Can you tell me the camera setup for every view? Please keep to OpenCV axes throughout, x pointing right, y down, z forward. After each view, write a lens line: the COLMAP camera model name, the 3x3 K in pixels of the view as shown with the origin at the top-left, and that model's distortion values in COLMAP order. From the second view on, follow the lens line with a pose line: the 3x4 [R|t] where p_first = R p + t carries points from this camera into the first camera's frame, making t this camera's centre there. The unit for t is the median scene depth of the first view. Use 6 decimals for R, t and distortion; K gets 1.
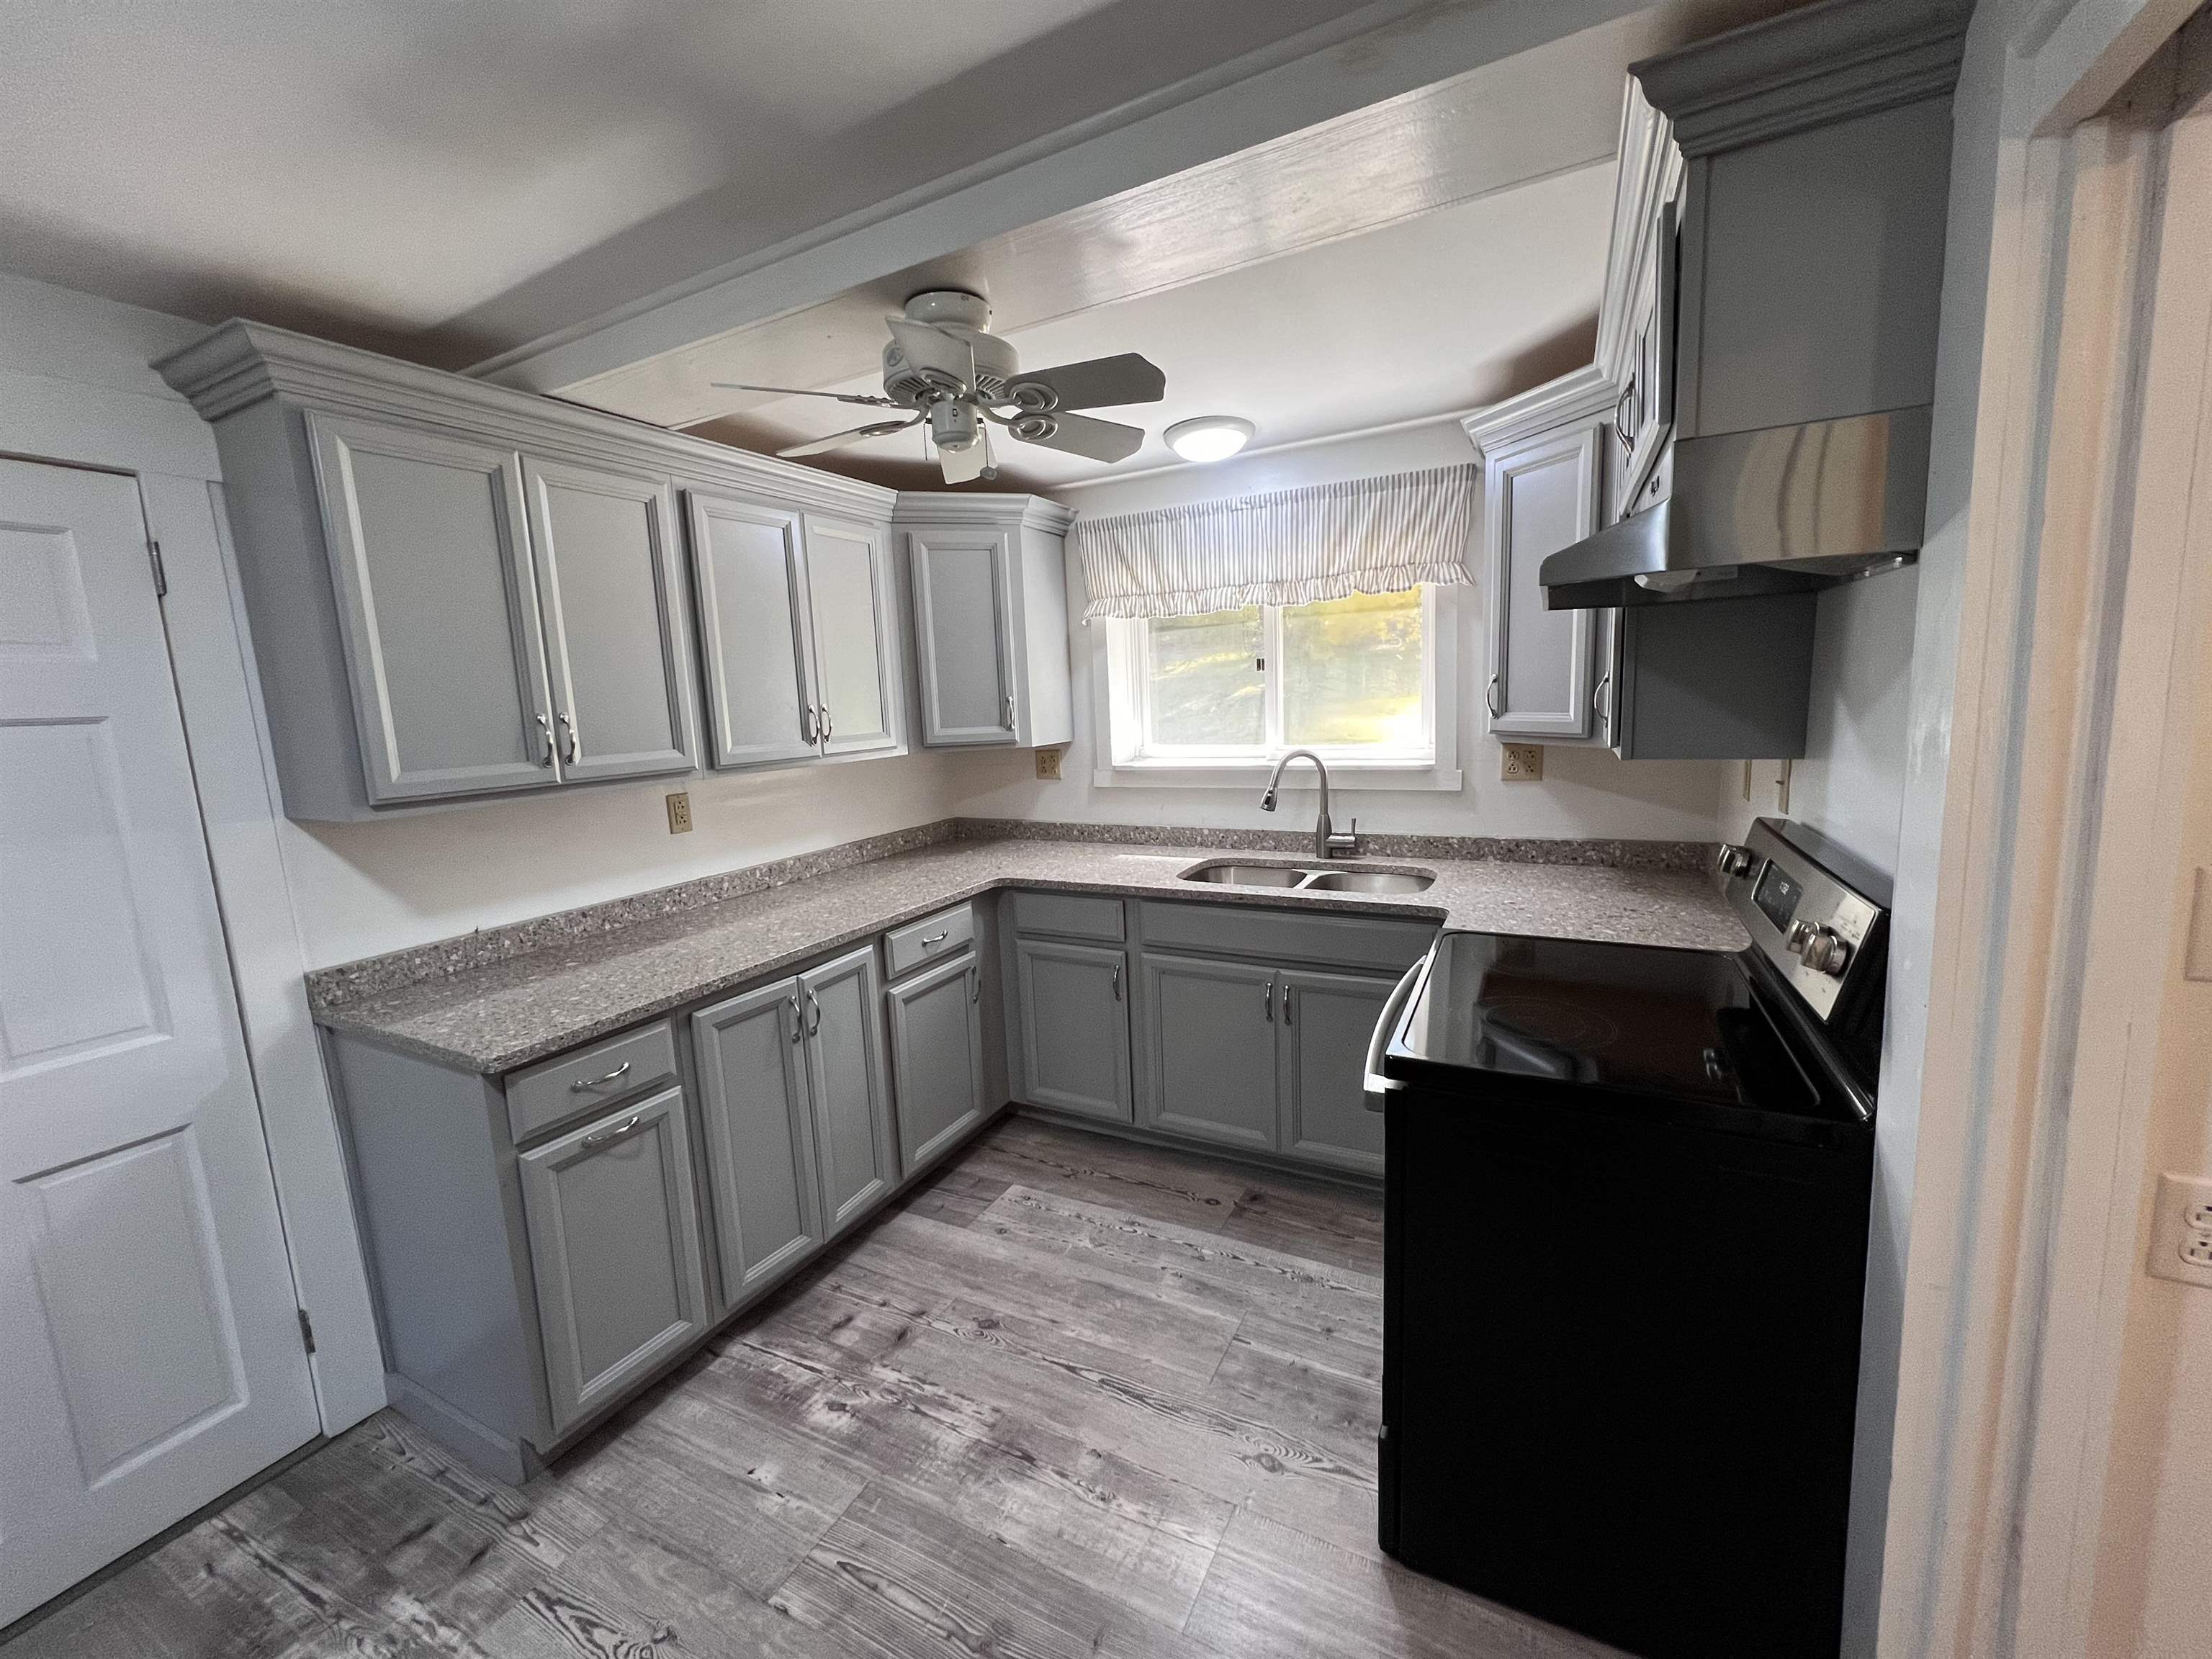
lens RADIAL K [[887.8, 0, 1106.6], [0, 887.8, 824.5], [0, 0, 1]] dist [-0.003263, 0.000367]
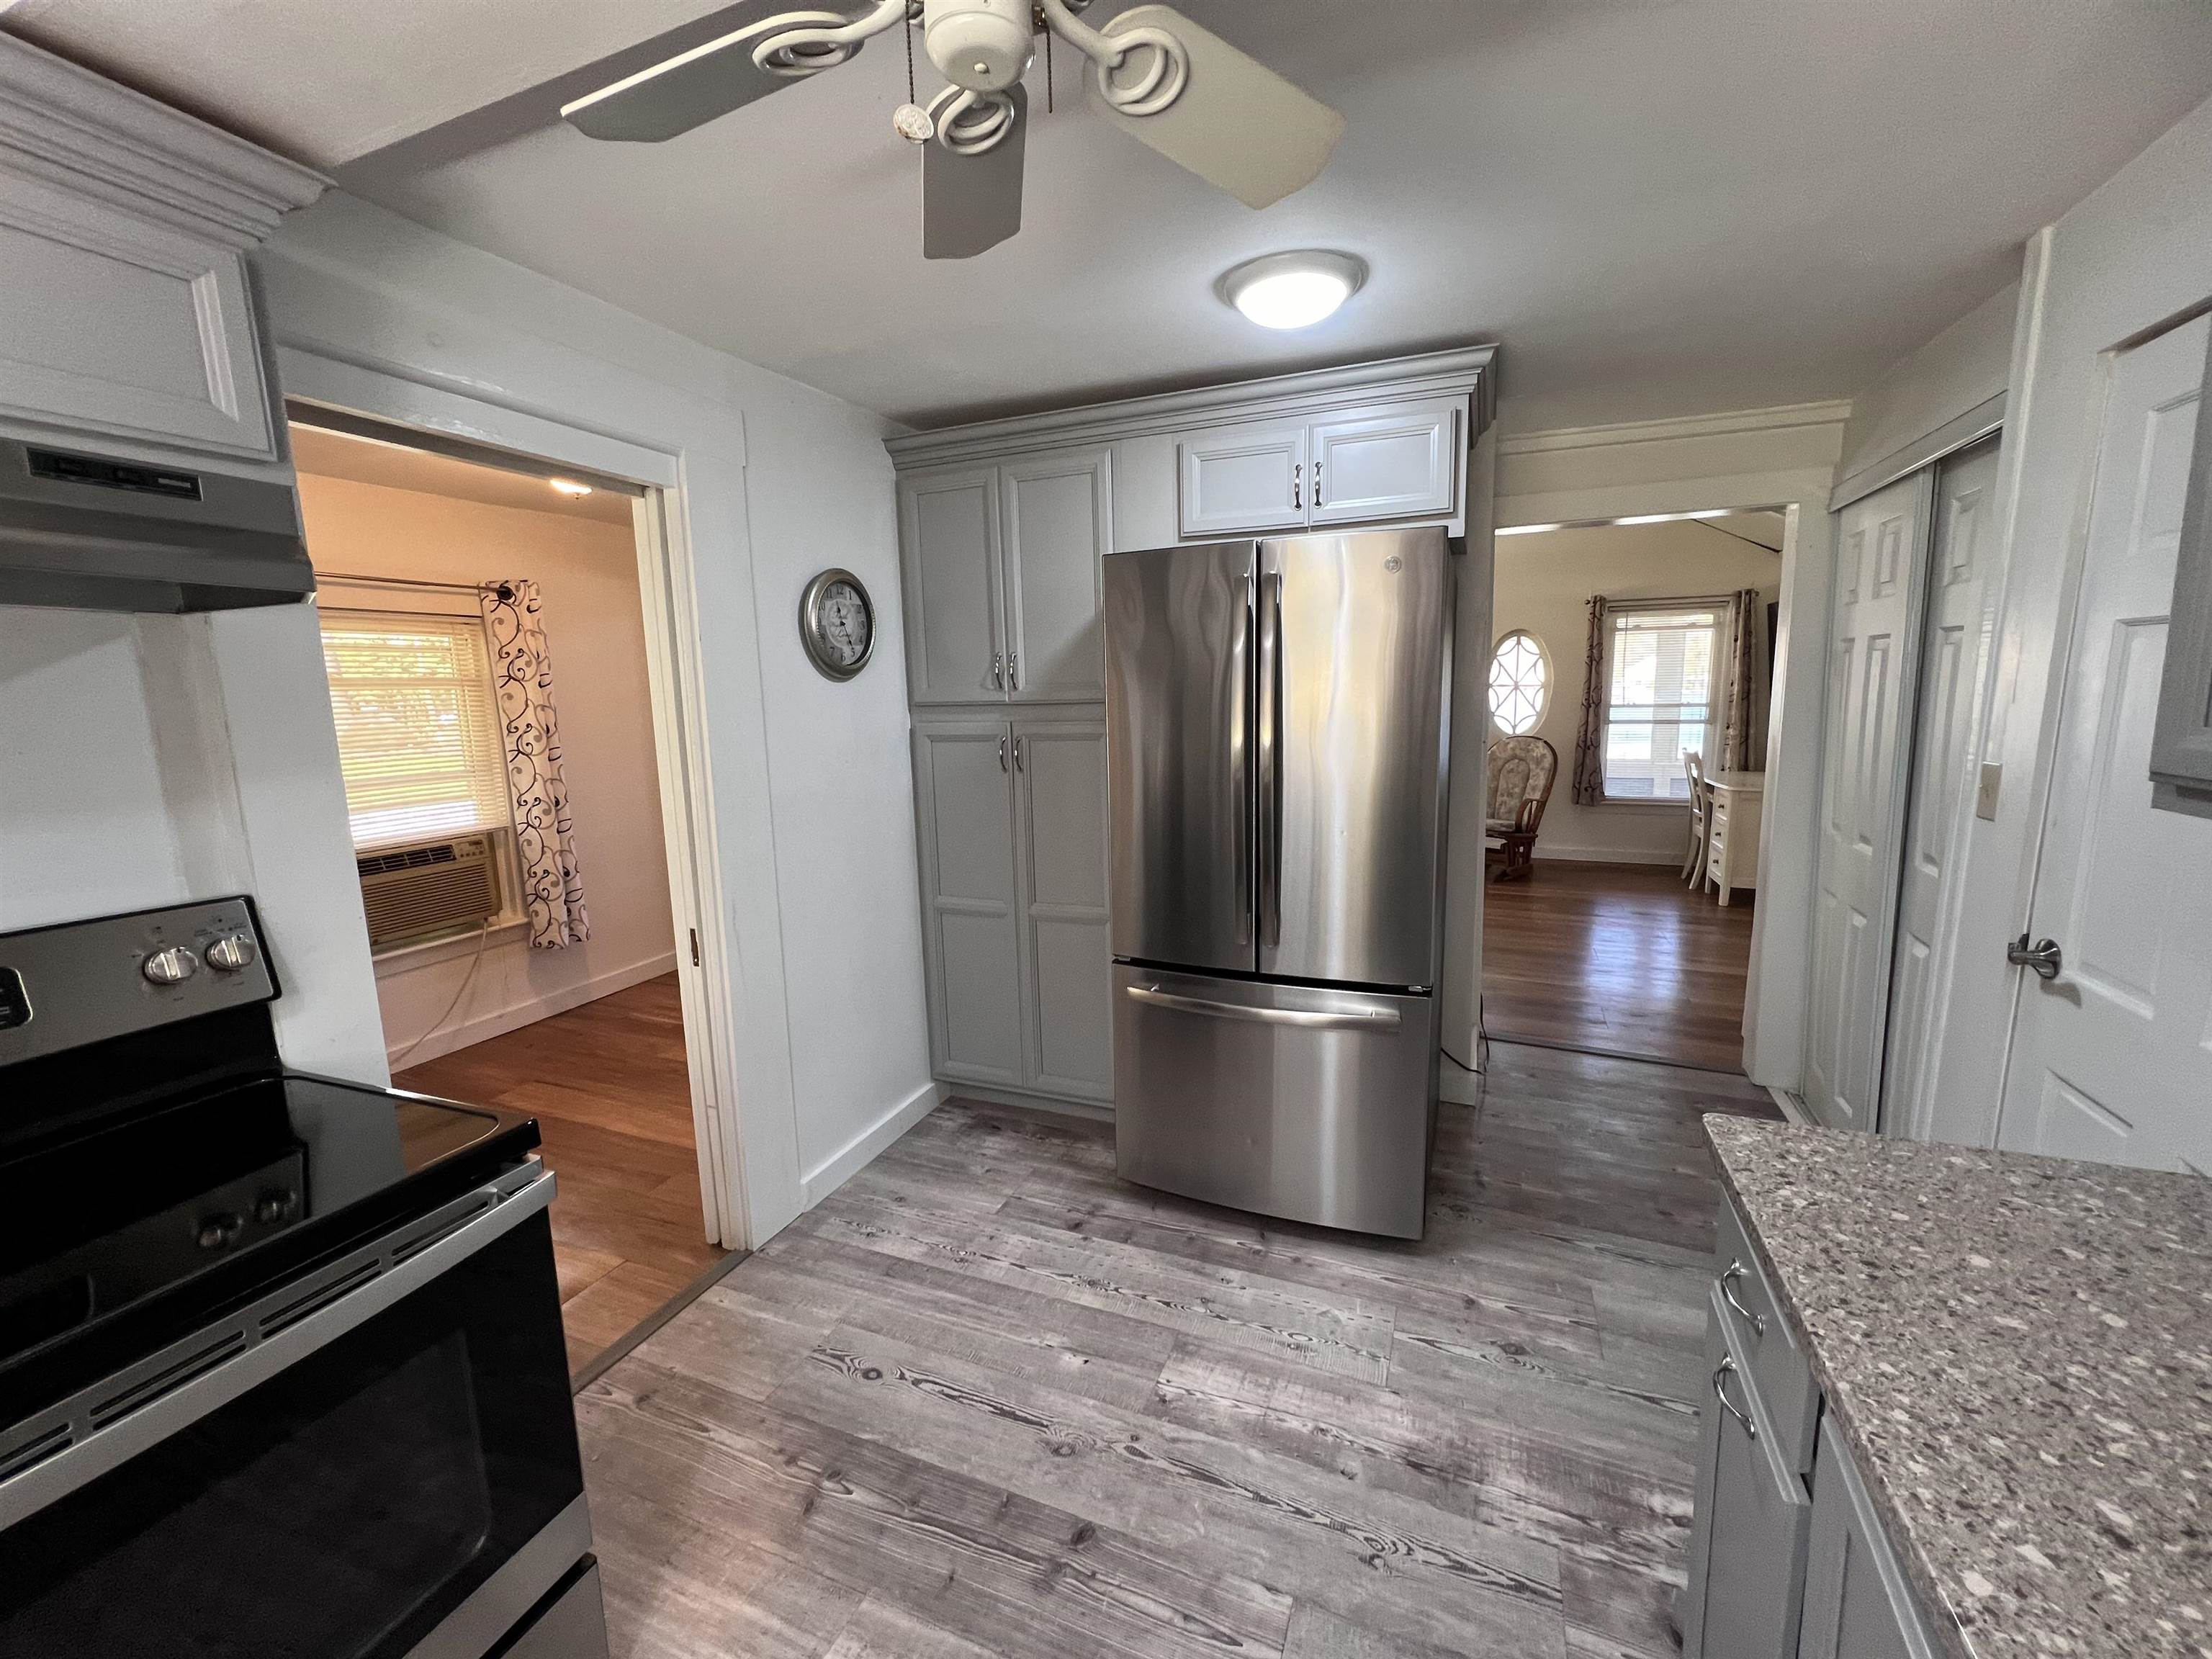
lens RADIAL K [[887.8, 0, 1106.6], [0, 887.8, 824.5], [0, 0, 1]] dist [-0.003263, 0.000367]
pose [[-0.993342, 0.084808, -0.077972, -0.139354], [0.058258, 0.953685, 0.295111, -0.170056], [0.099389, 0.288603, -0.952276, 1.293495]]
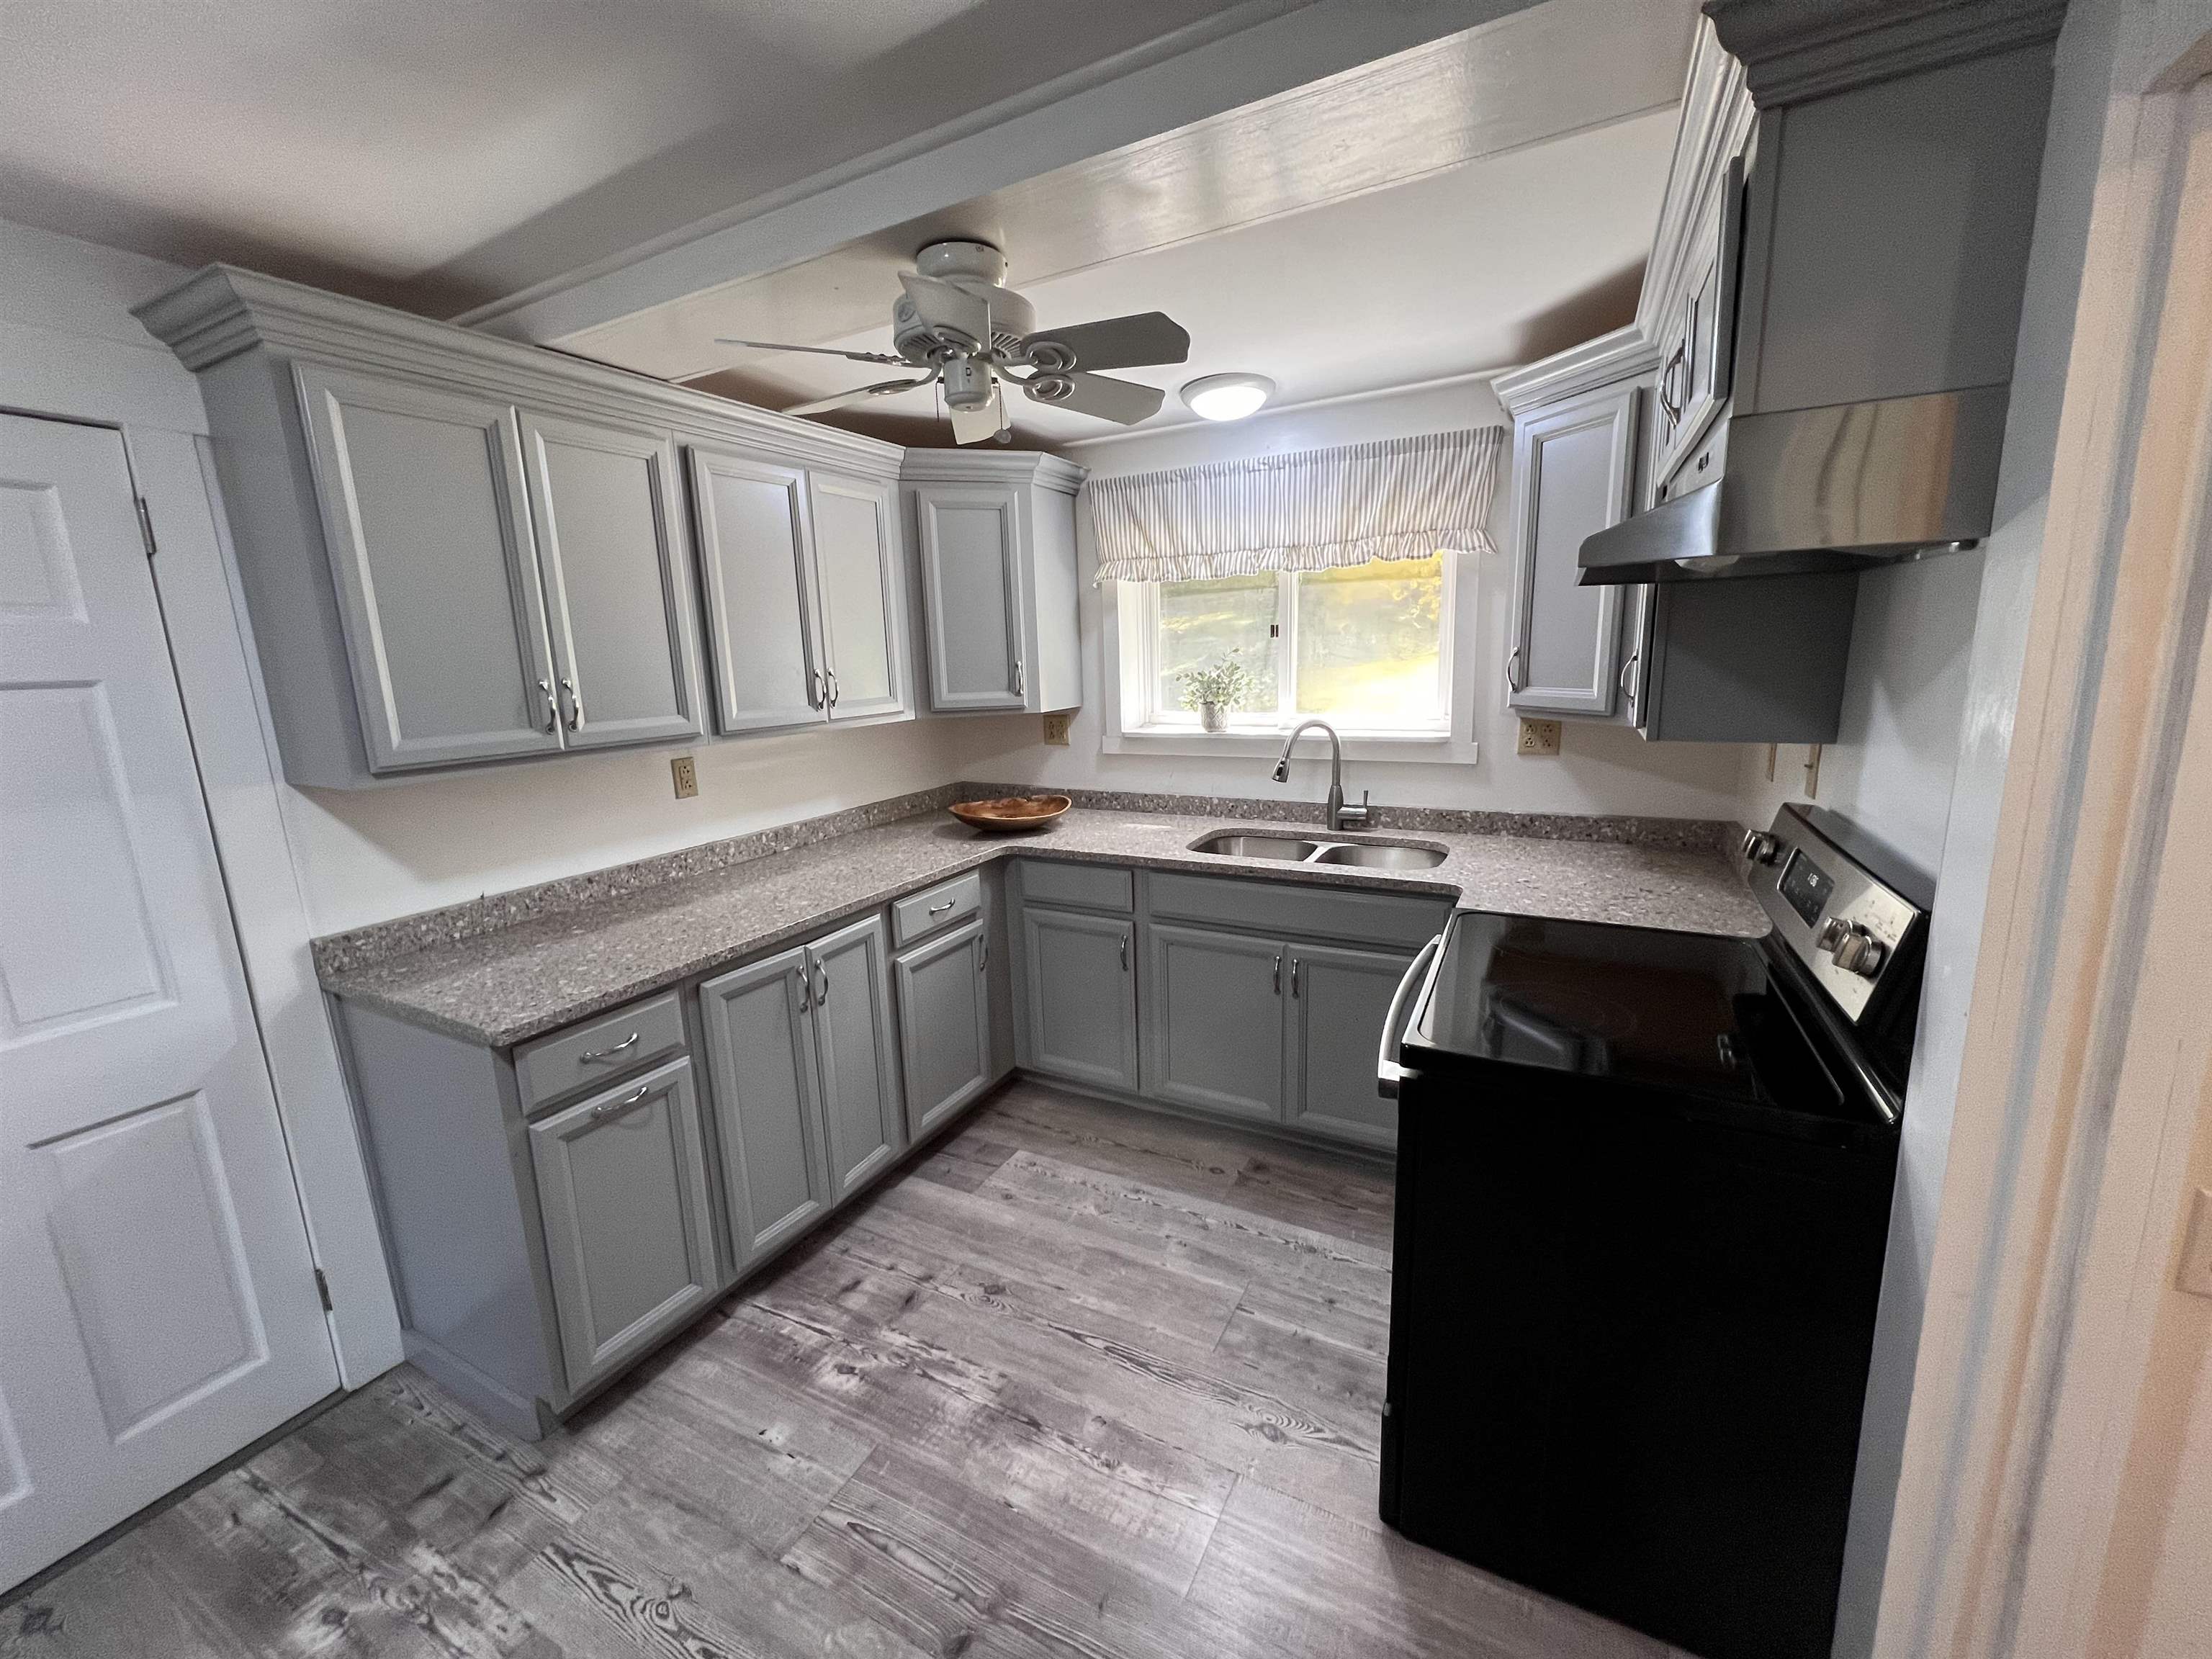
lens RADIAL K [[887.8, 0, 1106.6], [0, 887.8, 824.5], [0, 0, 1]] dist [-0.003263, 0.000367]
pose [[0.999913, 0.012770, -0.003289, -0.010132], [-0.012596, 0.998747, 0.048427, -0.020031], [0.003903, -0.048381, 0.998821, 0.016398]]
